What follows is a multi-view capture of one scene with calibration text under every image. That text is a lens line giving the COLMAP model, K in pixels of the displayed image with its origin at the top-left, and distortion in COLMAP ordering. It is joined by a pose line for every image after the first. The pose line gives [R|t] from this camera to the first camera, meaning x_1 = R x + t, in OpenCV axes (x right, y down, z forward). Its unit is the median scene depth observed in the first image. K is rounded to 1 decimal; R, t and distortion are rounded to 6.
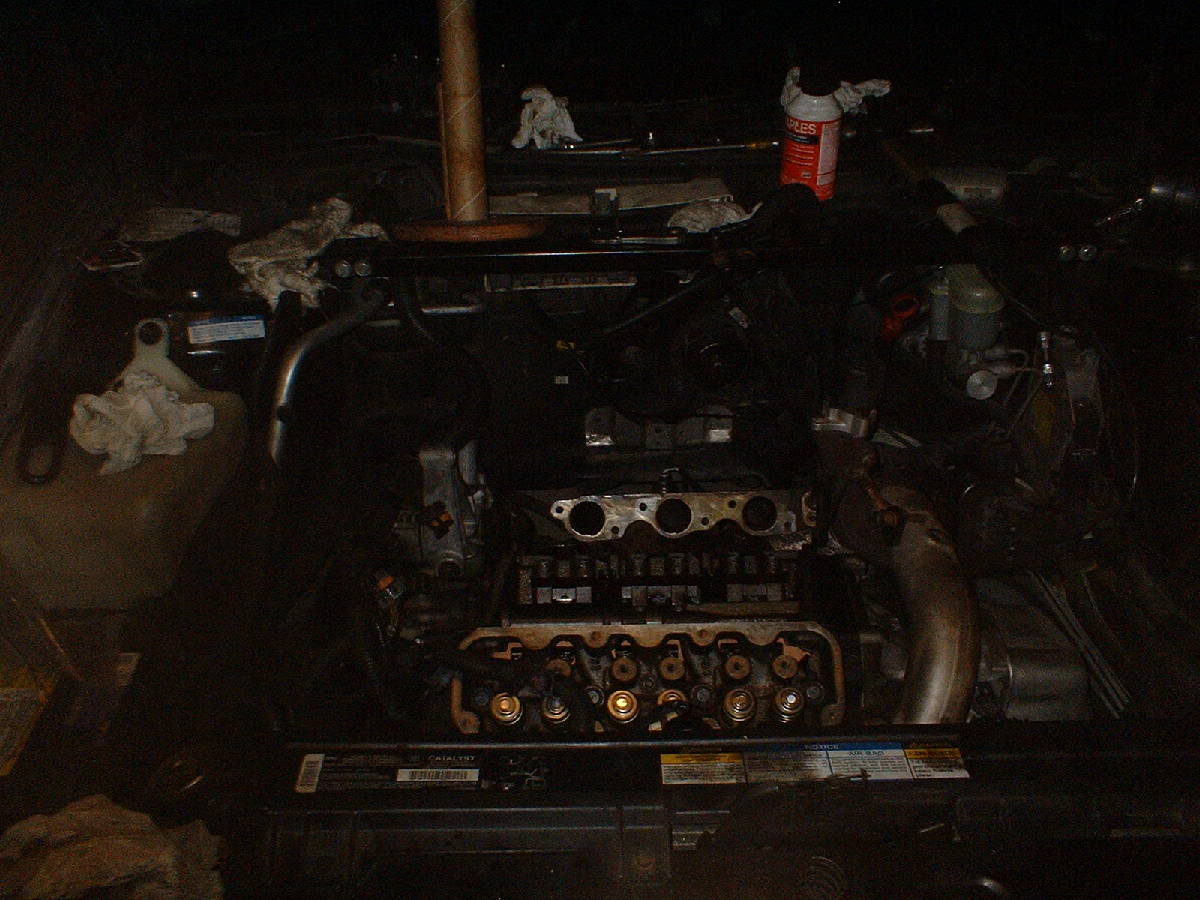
lens RADIAL K [[1280.4, 0, 600.0], [0, 1280.4, 450.0], [0, 0, 1]] dist [-0.014584, 0.030347]
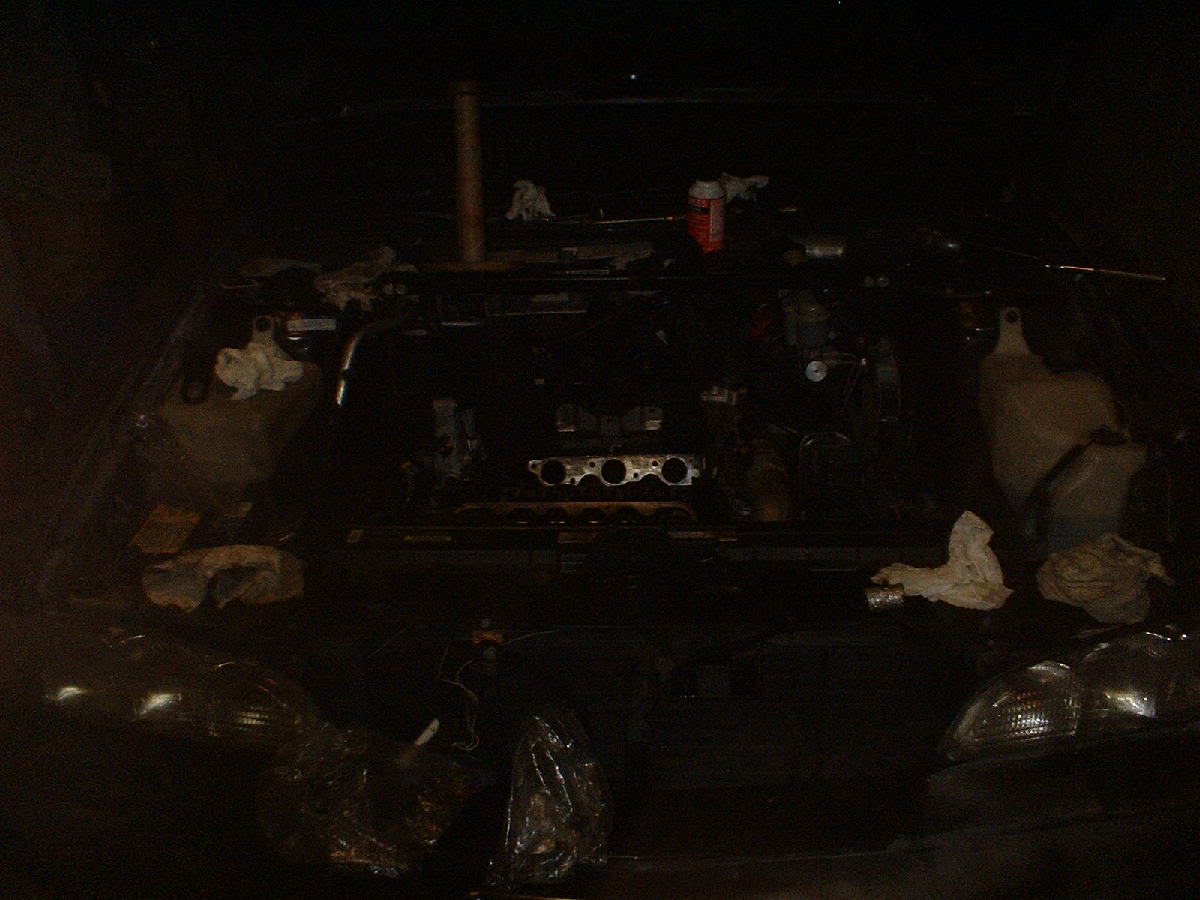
lens RADIAL K [[1259.2, 0, 600.0], [0, 1259.2, 450.0], [0, 0, 1]] dist [-0.014923, -0.011969]
pose [[0.999119, 0.010041, -0.040758, 0.109071], [-0.014700, 0.993177, -0.115682, 0.209334], [0.039319, 0.116180, 0.992450, -0.435267]]
